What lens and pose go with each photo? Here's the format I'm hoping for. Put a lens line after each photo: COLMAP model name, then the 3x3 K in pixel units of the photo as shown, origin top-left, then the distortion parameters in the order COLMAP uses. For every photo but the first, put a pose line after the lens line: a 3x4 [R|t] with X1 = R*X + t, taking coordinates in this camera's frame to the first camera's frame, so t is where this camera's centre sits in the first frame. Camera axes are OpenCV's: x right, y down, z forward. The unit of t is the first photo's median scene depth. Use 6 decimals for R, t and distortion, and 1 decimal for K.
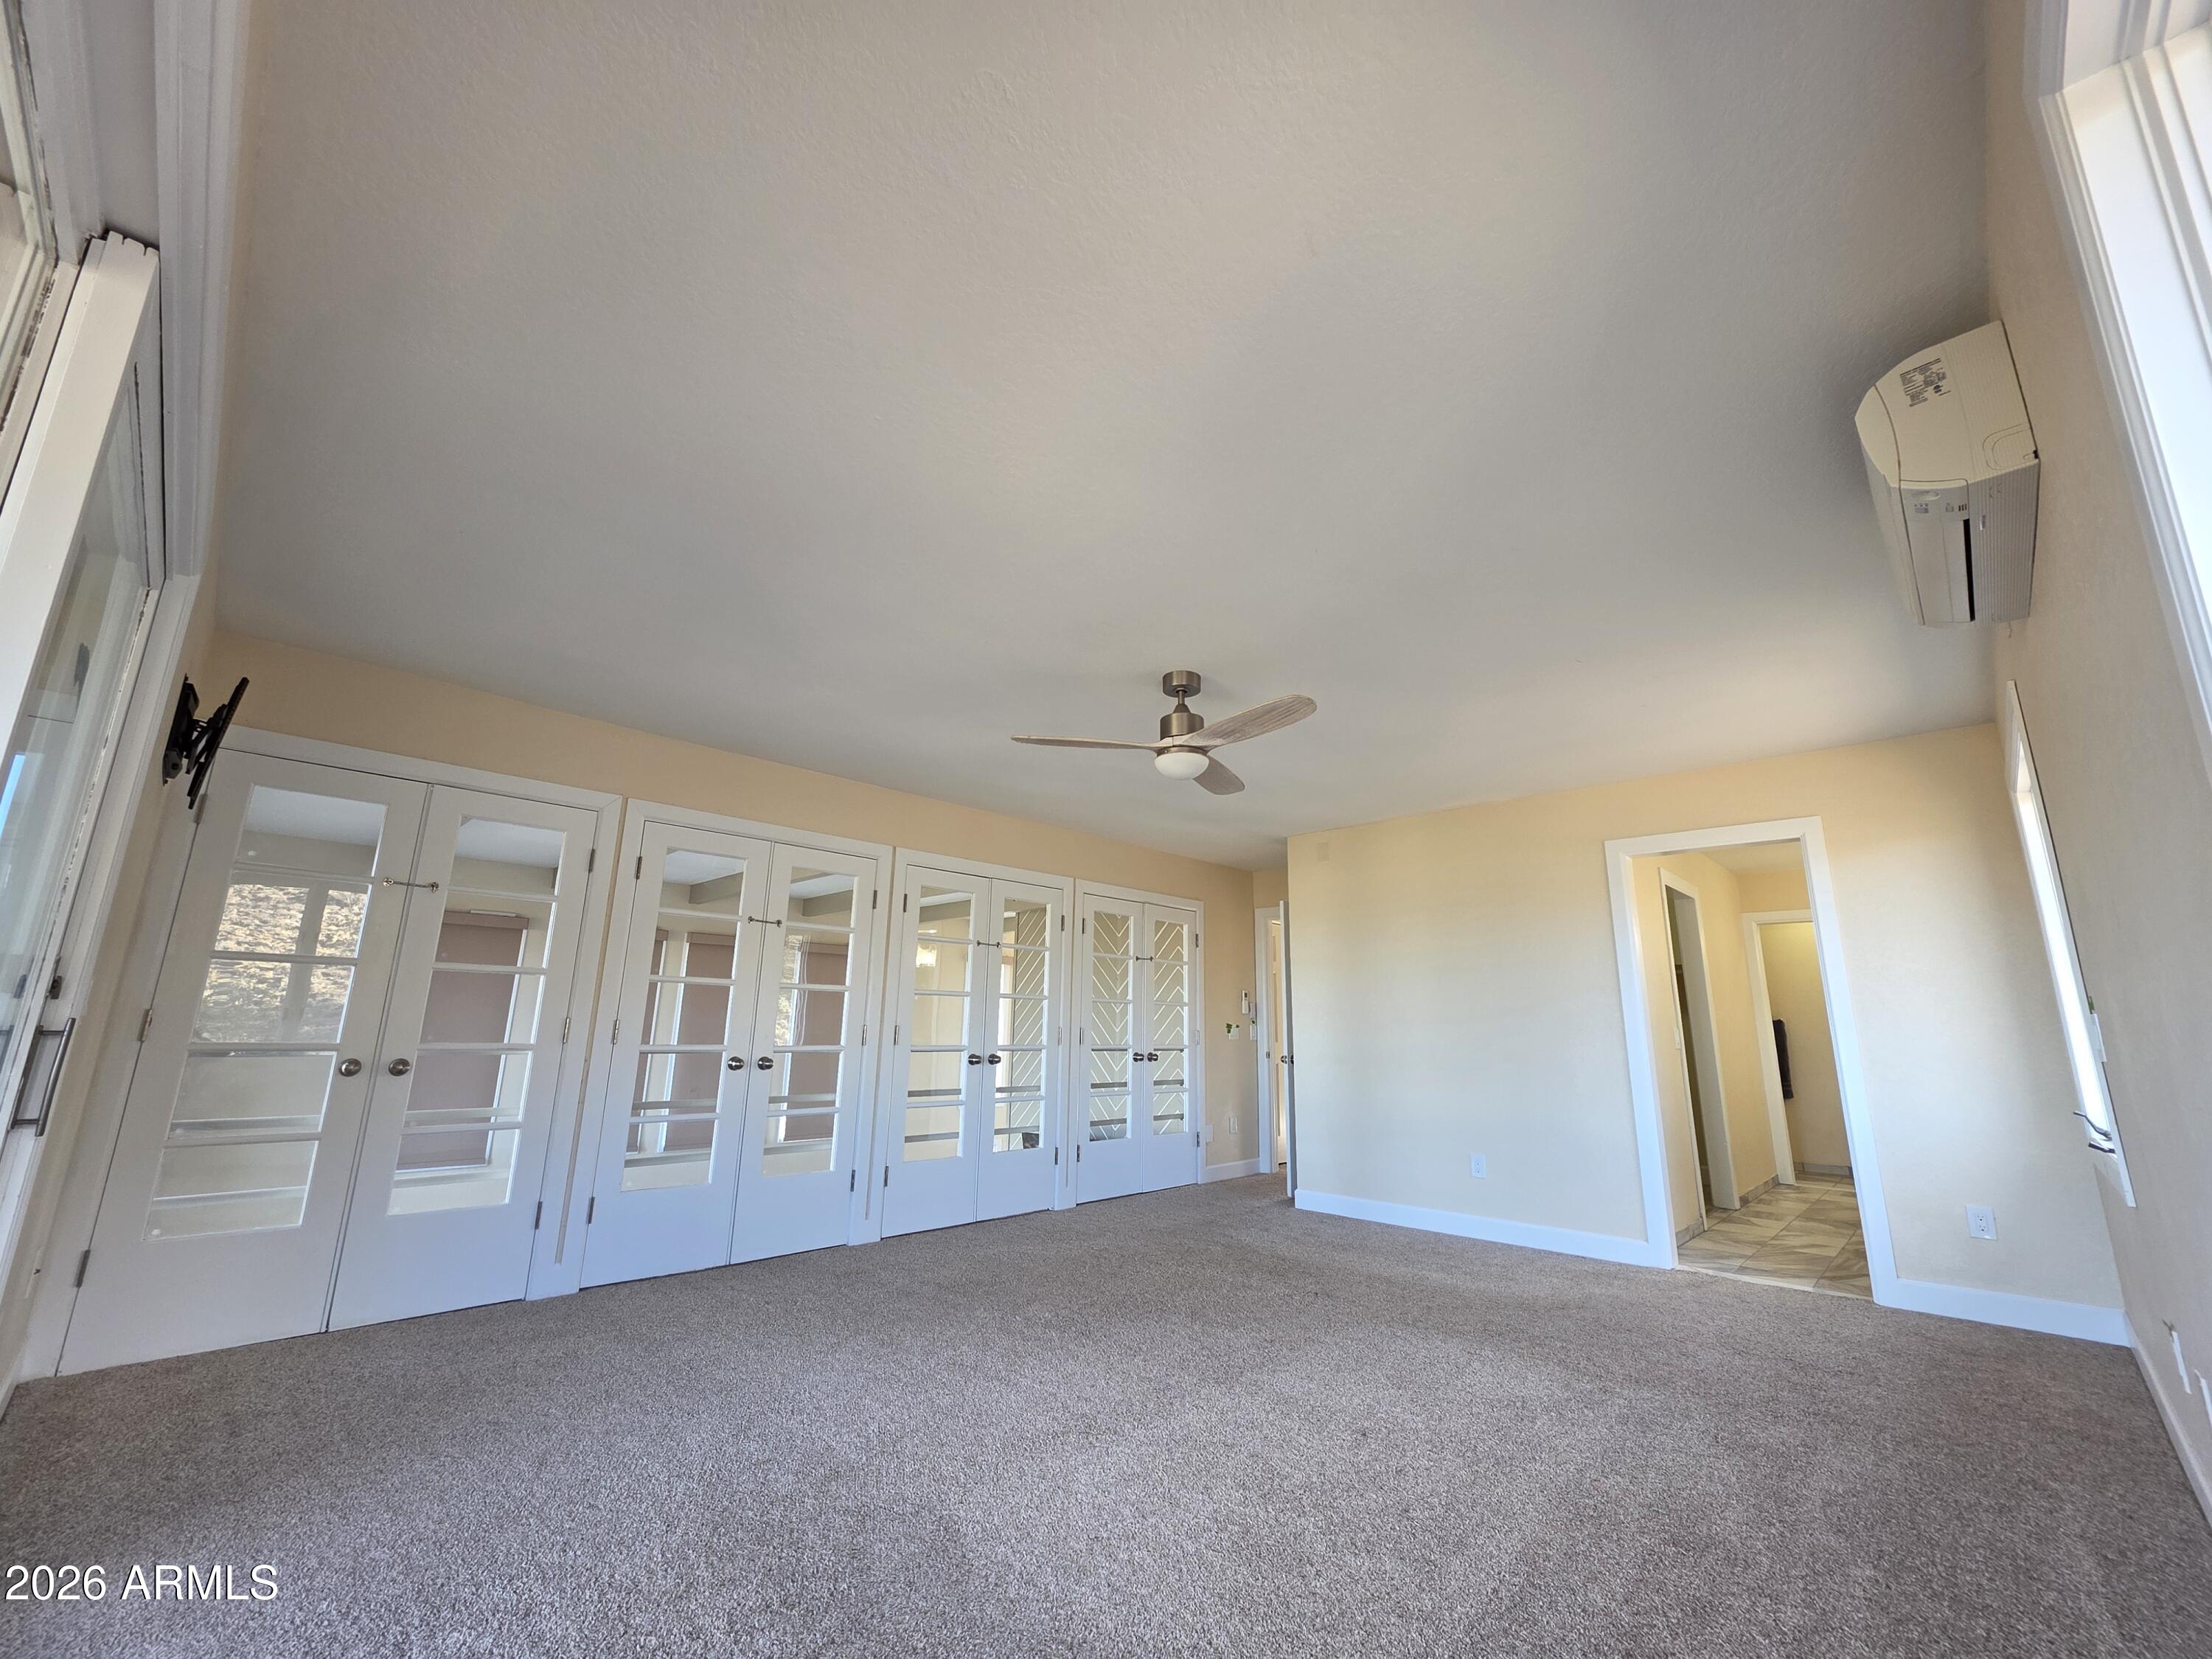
lens RADIAL K [[881.1, 0, 1110.5], [0, 881.1, 827.8], [0, 0, 1]] dist [-0.001447, -0.000097]
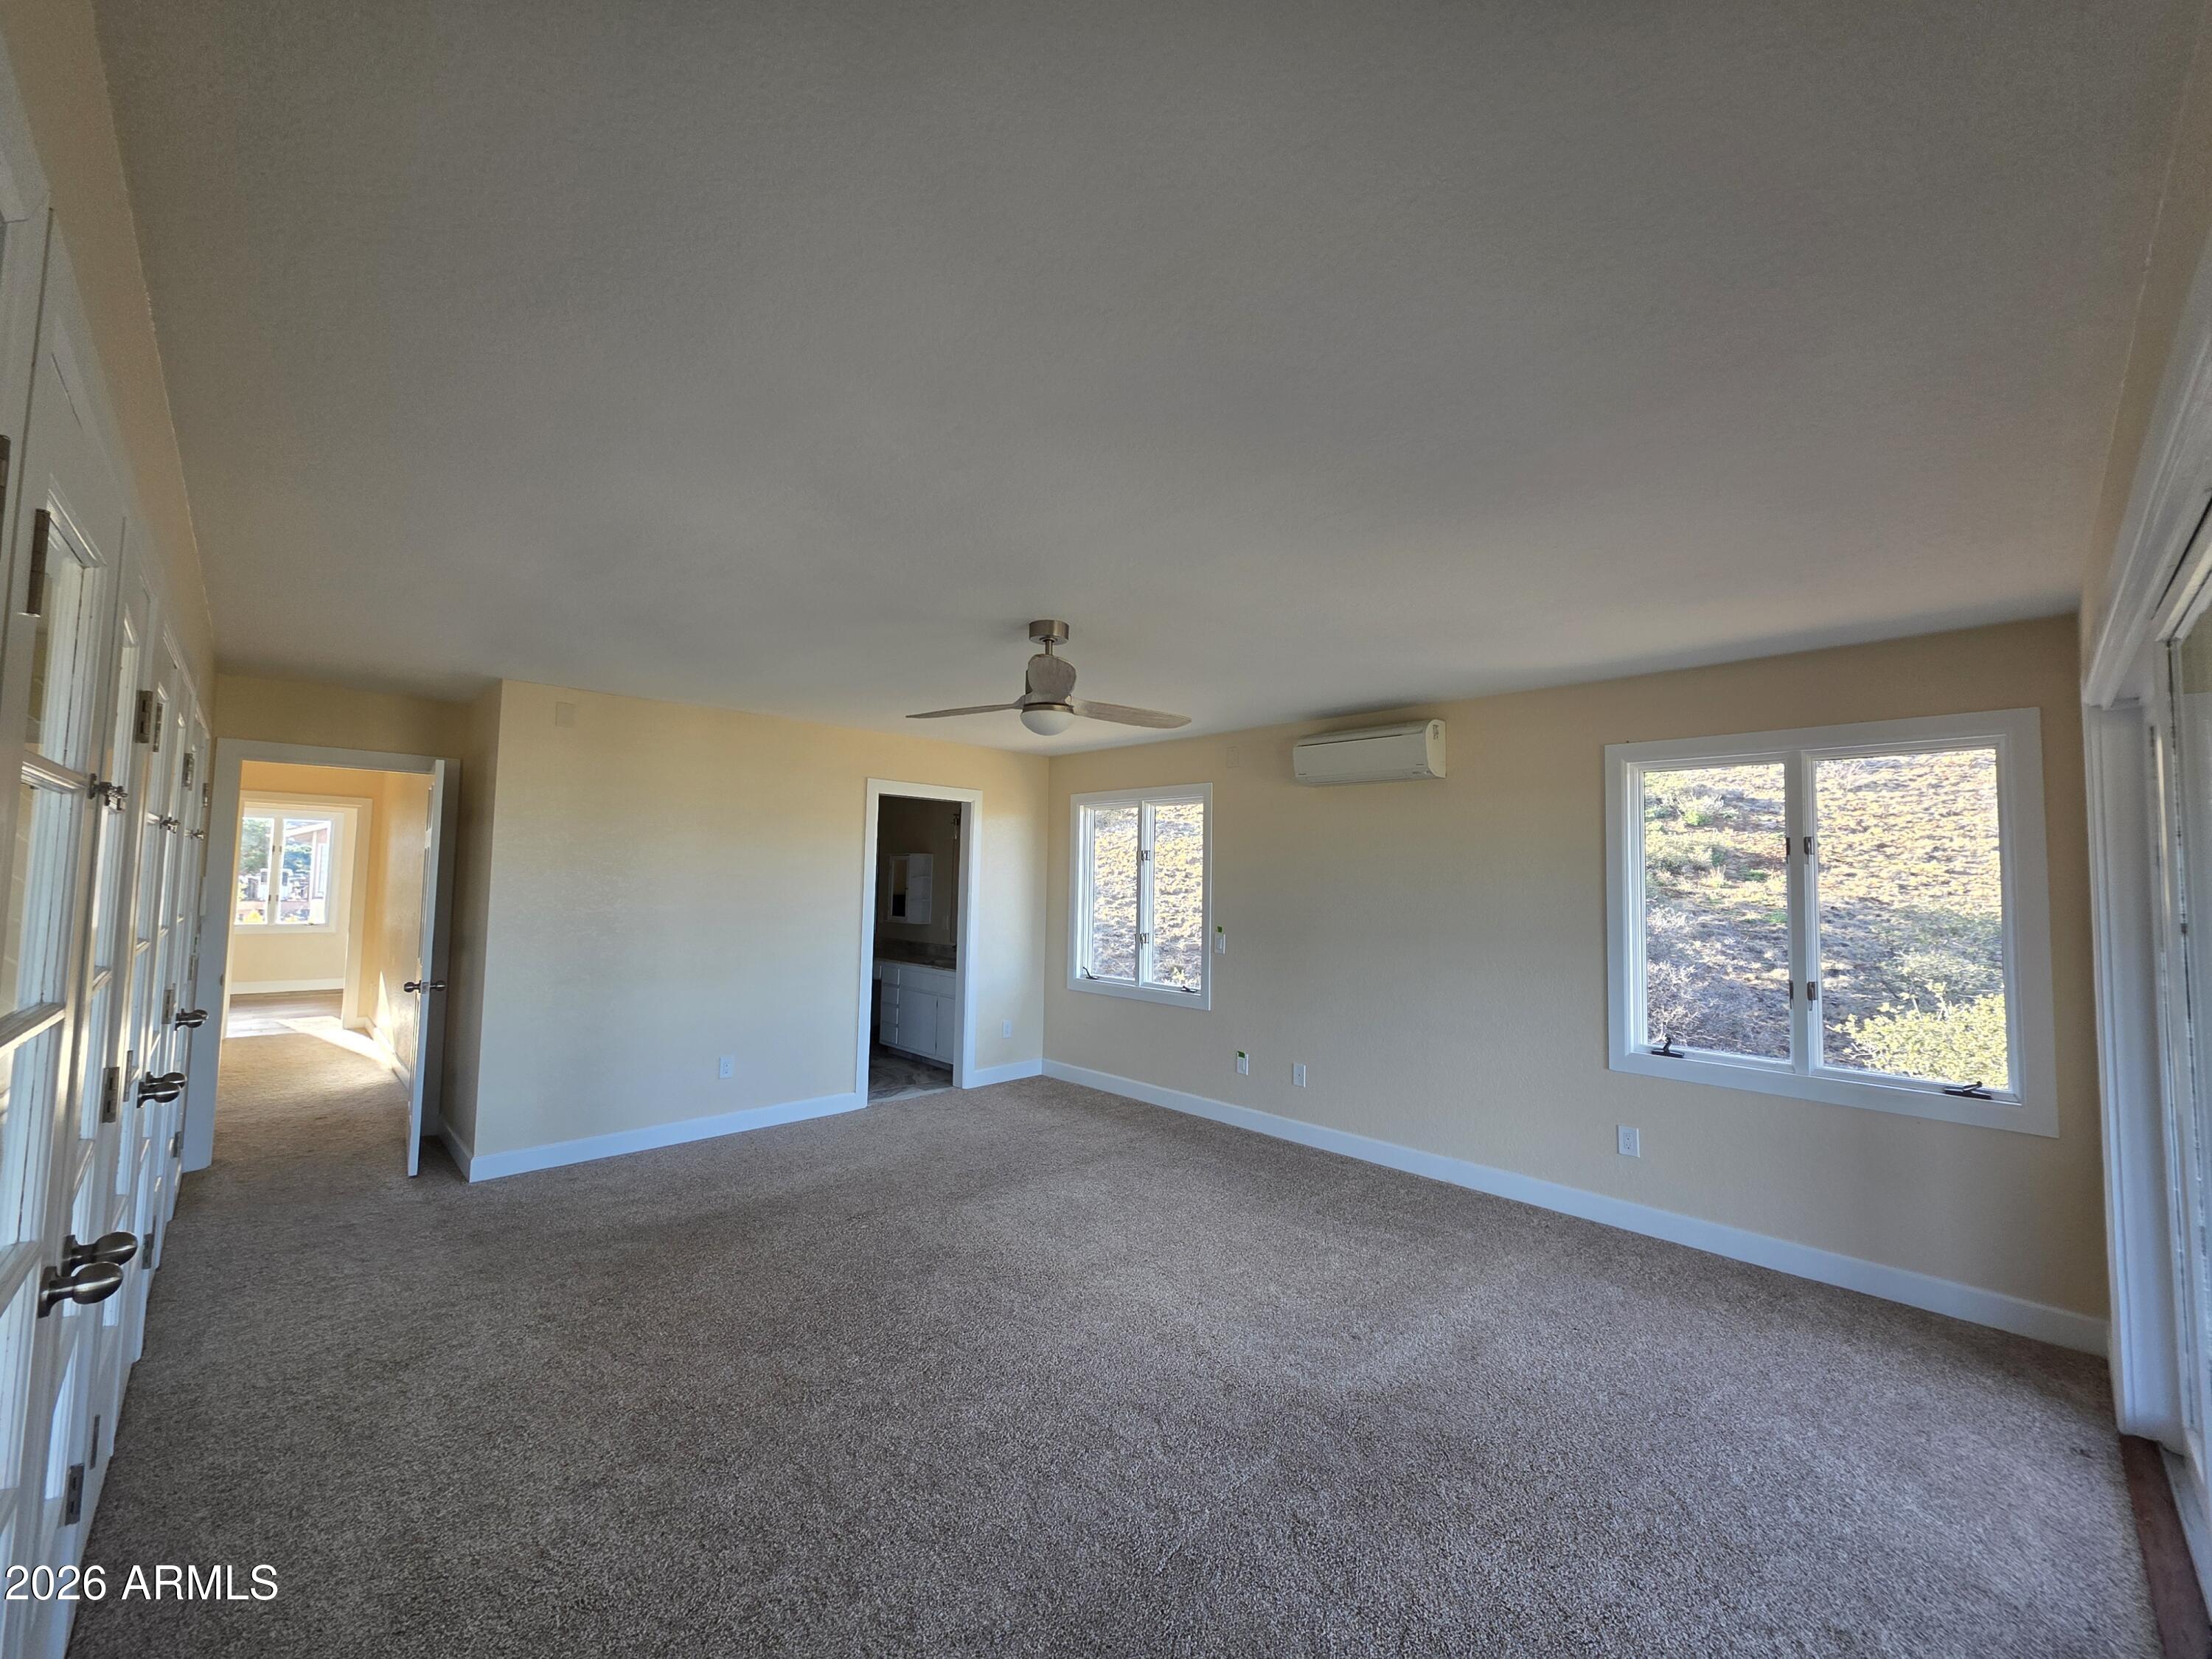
lens RADIAL K [[881.1, 0, 1110.3], [0, 881.1, 824.6], [0, 0, 1]] dist [-0.001447, -0.000097]
pose [[0.045033, 0.045500, 0.997949, -0.825948], [-0.236920, 0.970949, -0.033578, 0.055494], [-0.970485, -0.234922, 0.054505, 0.800702]]
